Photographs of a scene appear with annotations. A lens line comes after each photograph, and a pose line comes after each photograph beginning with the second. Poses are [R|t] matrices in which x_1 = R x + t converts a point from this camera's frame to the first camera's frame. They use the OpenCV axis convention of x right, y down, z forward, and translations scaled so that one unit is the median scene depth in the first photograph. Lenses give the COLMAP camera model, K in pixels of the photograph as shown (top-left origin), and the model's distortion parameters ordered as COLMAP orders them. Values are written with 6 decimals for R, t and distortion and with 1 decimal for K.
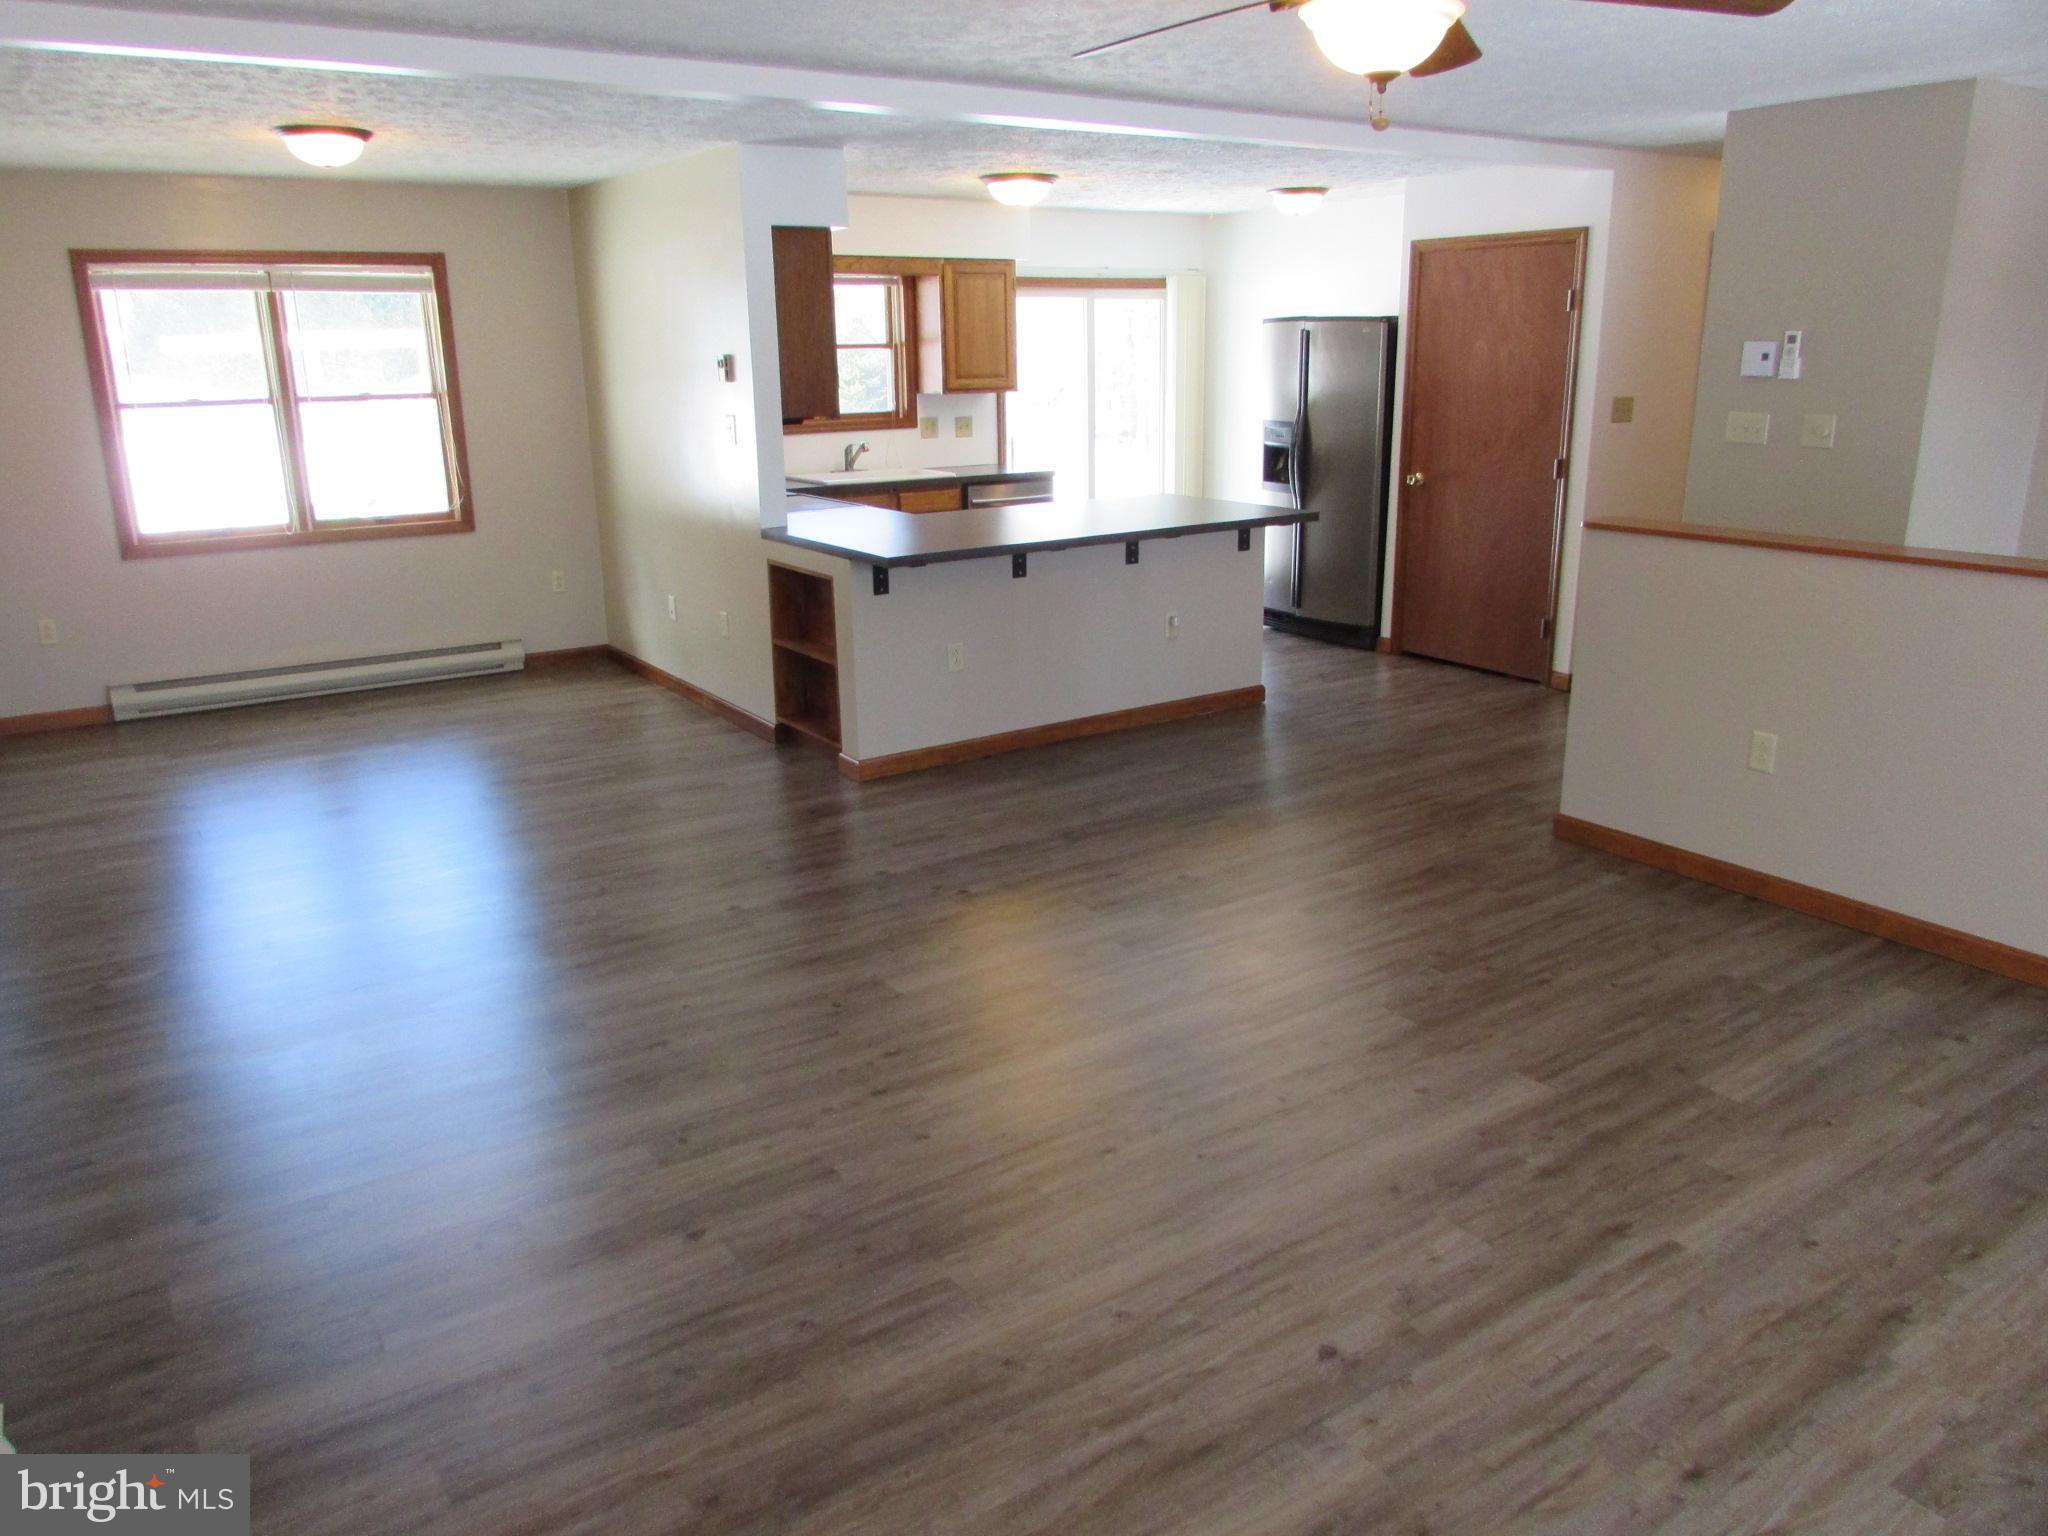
lens RADIAL K [[1440.9, 0, 1019.2], [0, 1440.9, 763.5], [0, 0, 1]] dist [-0.032487, 0.001957]
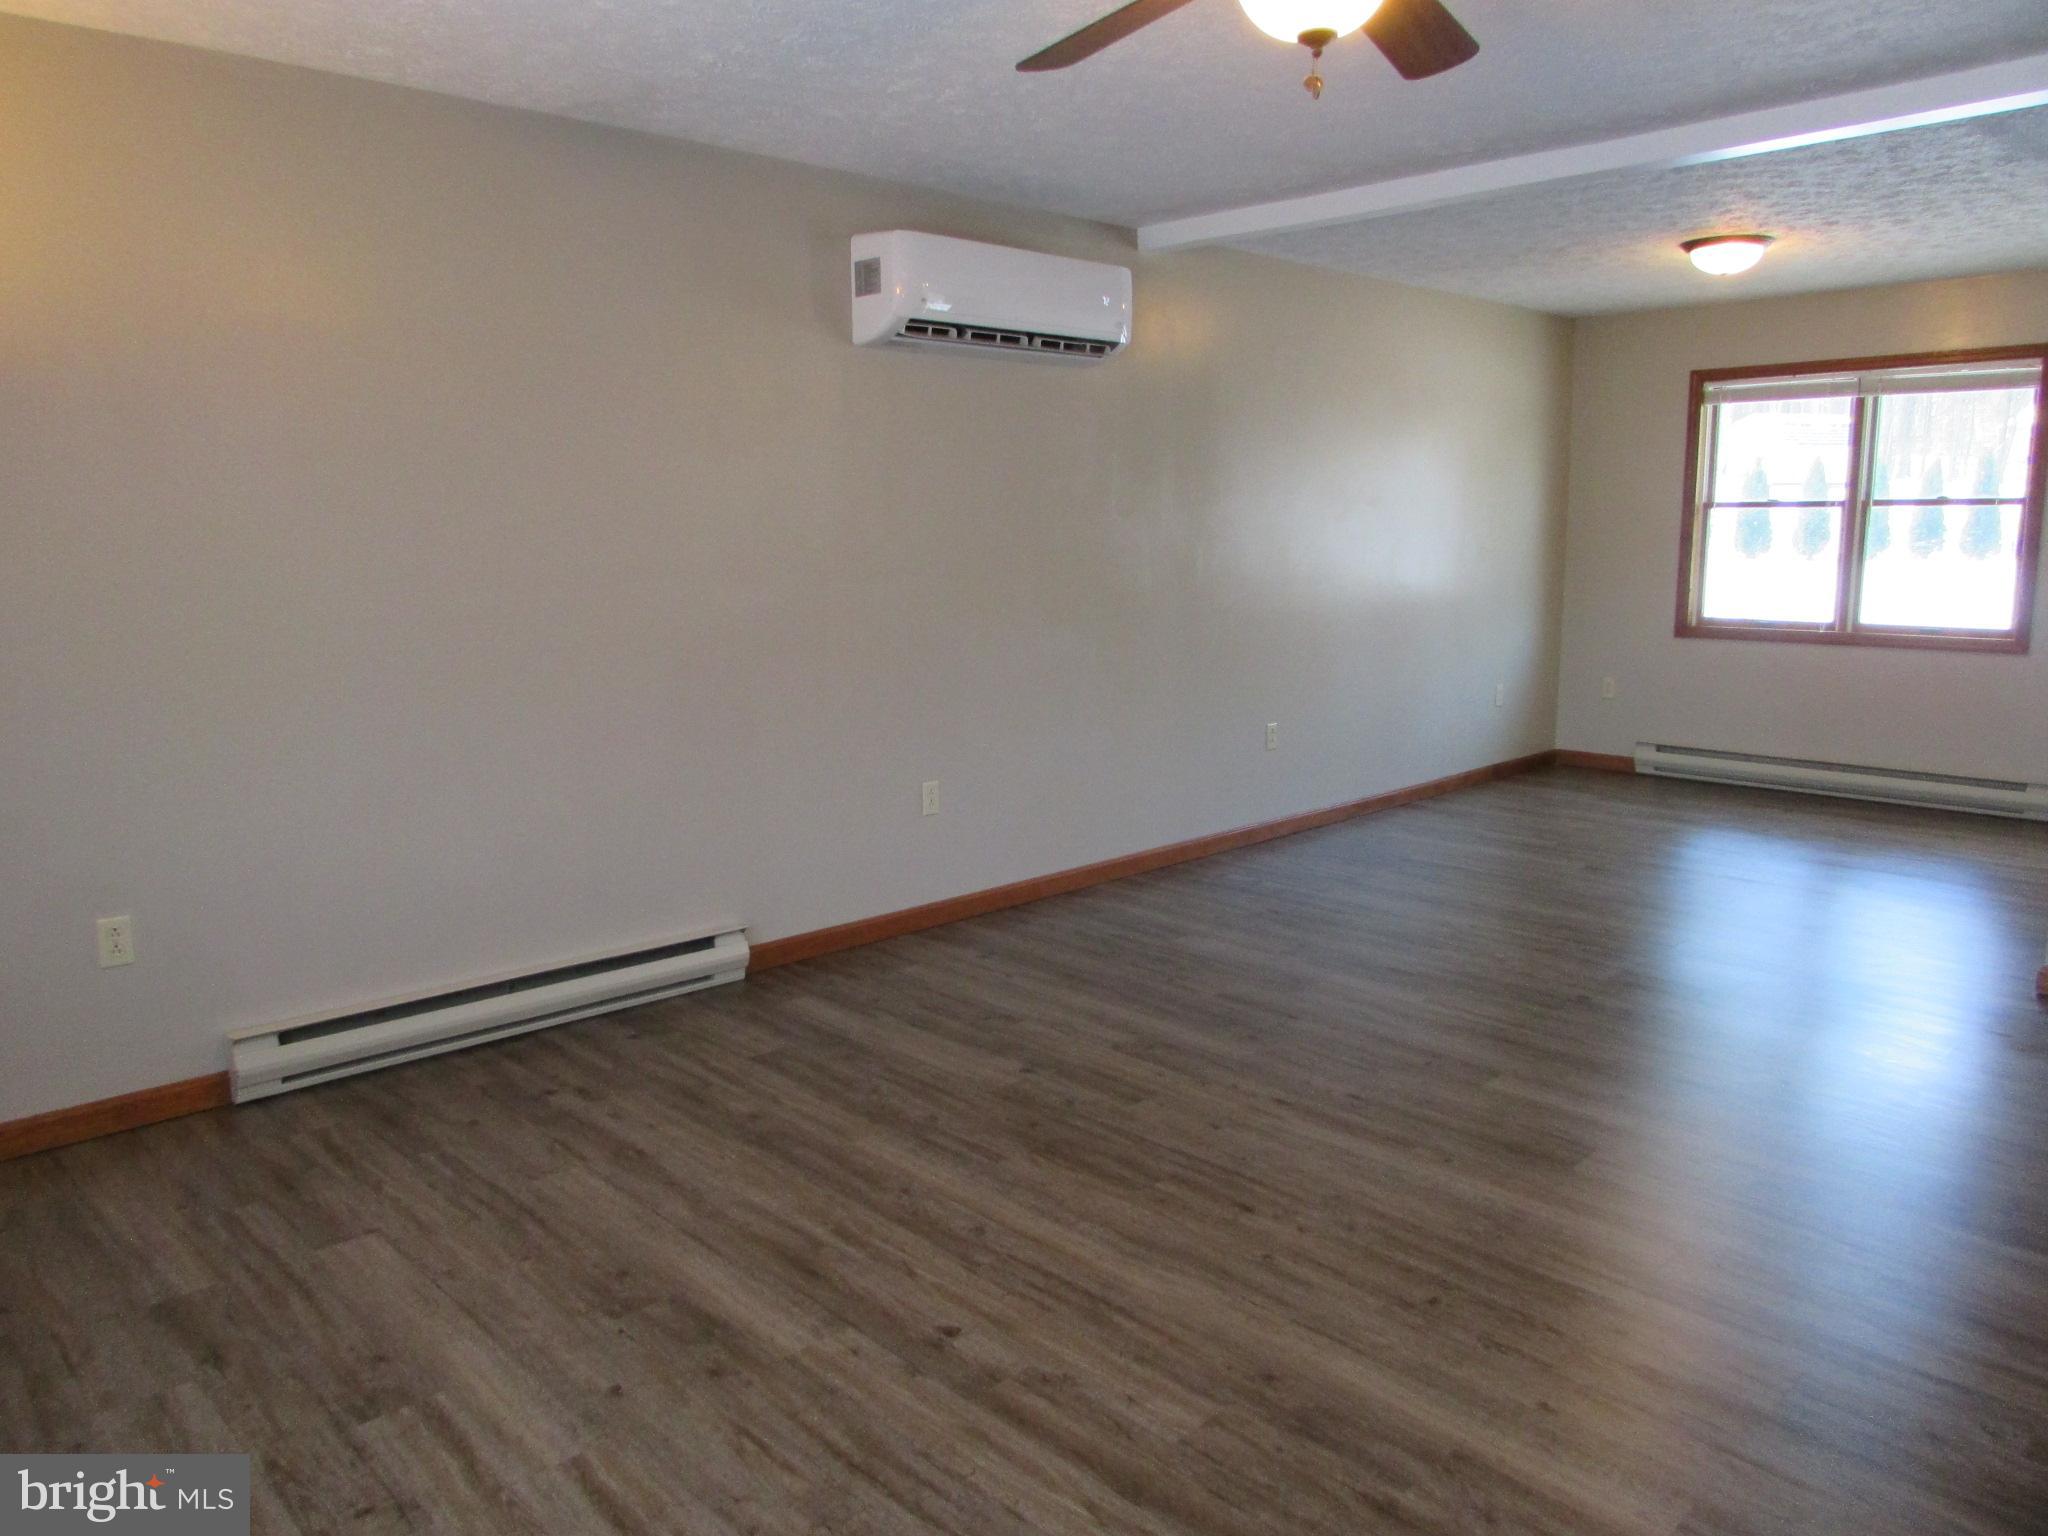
lens RADIAL K [[1457.4, 0, 1007.4], [0, 1457.4, 770.4], [0, 0, 1]] dist [-0.031526, 0.008145]
pose [[0.172835, 0.176967, -0.968923, 0.409901], [-0.273057, 0.953777, 0.125493, -0.037752], [0.946344, 0.242882, 0.213168, 0.259133]]
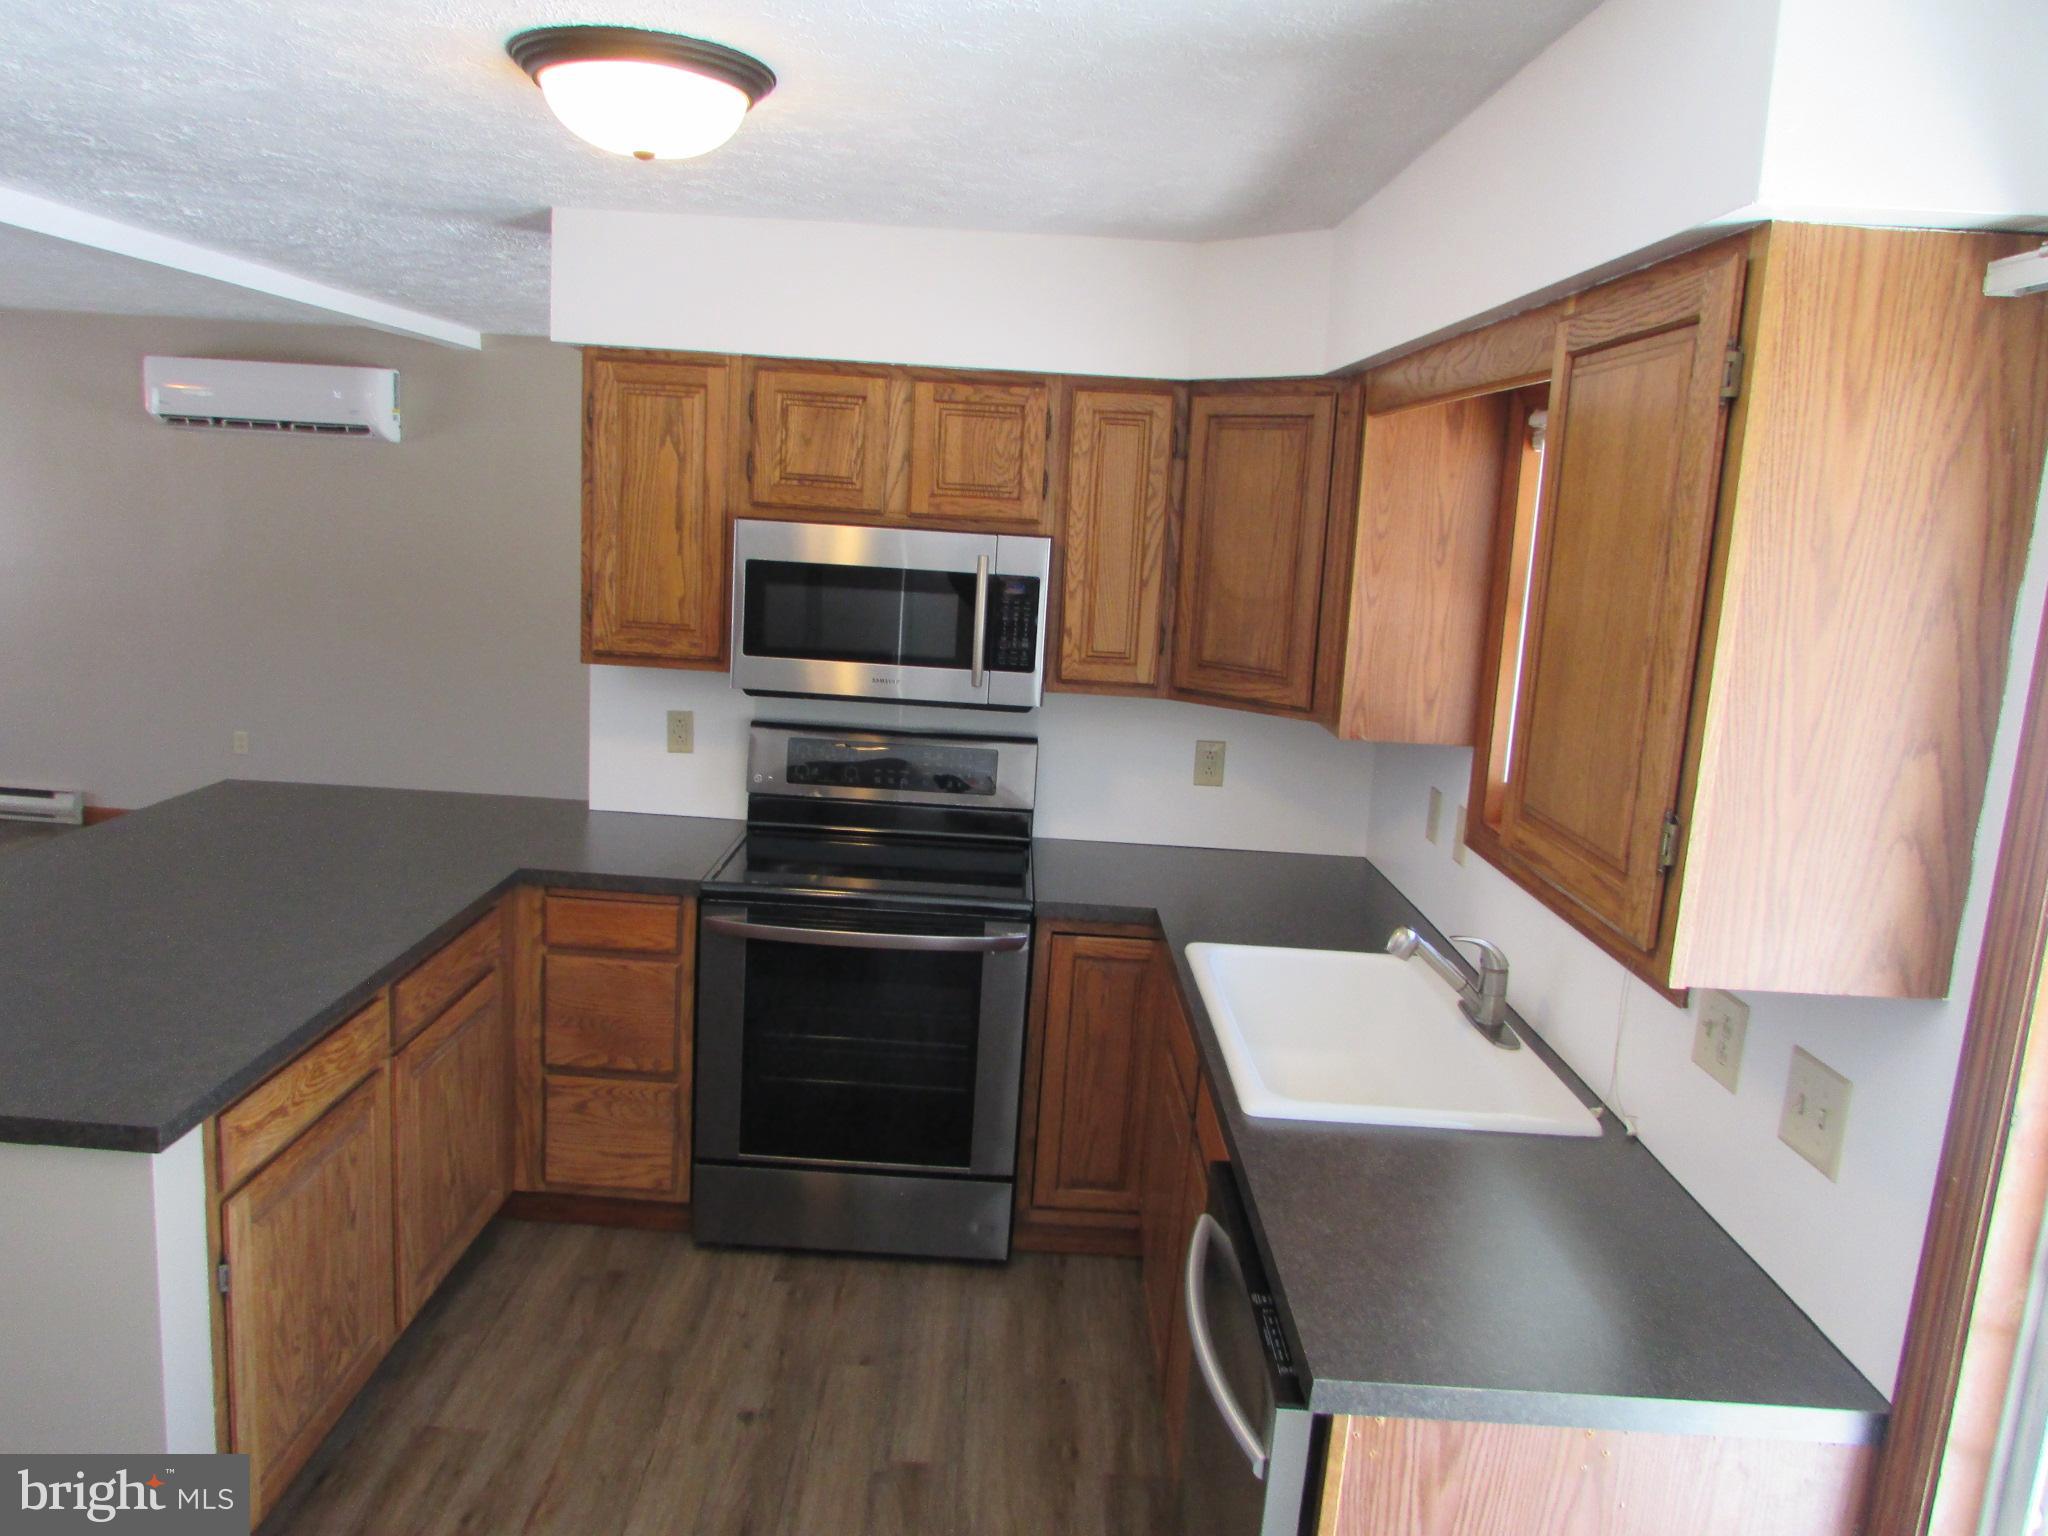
lens RADIAL K [[1456.5, 0, 1031.6], [0, 1456.5, 766.5], [0, 0, 1]] dist [-0.073087, 0.000028]
pose [[-0.549293, 0.125444, -0.826161, 0.229259], [-0.291234, 0.897941, 0.329977, -0.404023], [0.783237, 0.421860, -0.456699, 1.286205]]
